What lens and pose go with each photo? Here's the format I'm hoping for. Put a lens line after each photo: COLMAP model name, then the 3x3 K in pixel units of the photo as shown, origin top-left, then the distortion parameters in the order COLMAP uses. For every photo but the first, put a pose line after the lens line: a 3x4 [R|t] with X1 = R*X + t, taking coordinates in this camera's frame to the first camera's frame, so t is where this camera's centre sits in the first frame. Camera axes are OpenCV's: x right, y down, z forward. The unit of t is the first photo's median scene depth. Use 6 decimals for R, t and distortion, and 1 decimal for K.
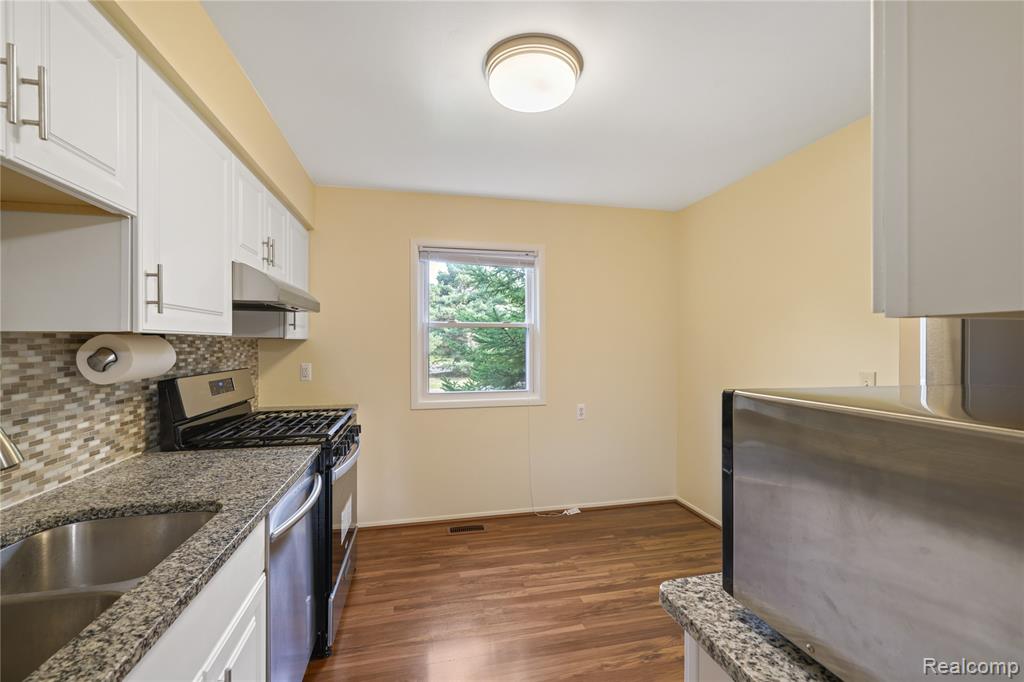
lens RADIAL K [[430.6, 0, 512.0], [0, 430.6, 341.0], [0, 0, 1]] dist [0.002633, 0.000427]
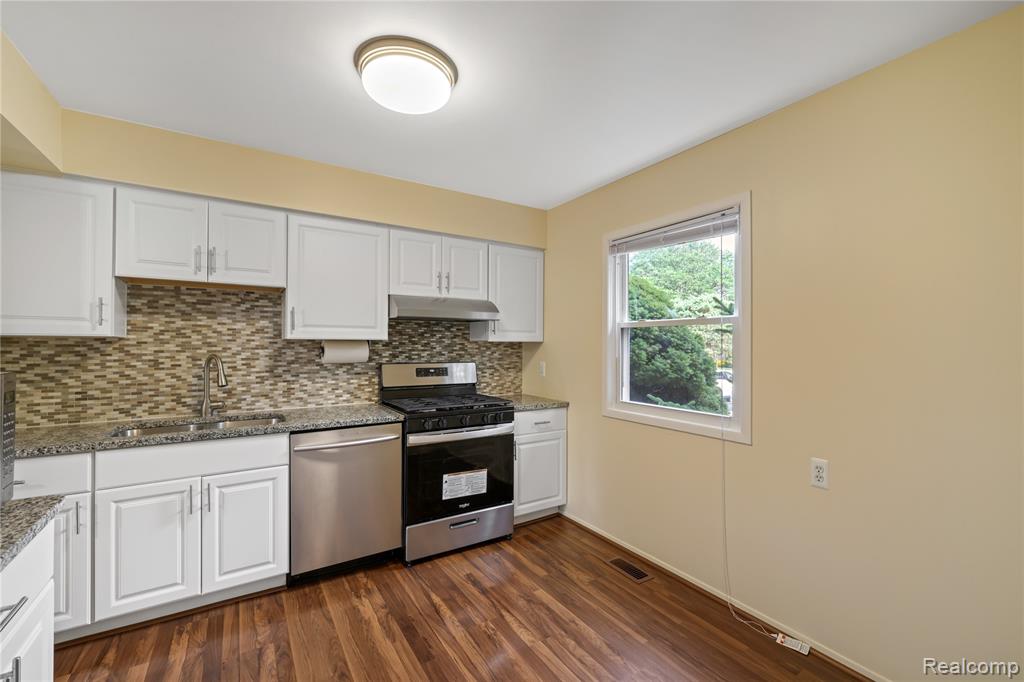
lens RADIAL K [[430.6, 0, 512.0], [0, 430.6, 341.0], [0, 0, 1]] dist [0.002633, 0.000427]
pose [[0.339392, -0.005296, -0.940630, 1.164234], [-0.000197, 0.999984, -0.005702, 0.001812], [0.940645, 0.002121, 0.339385, 0.969720]]
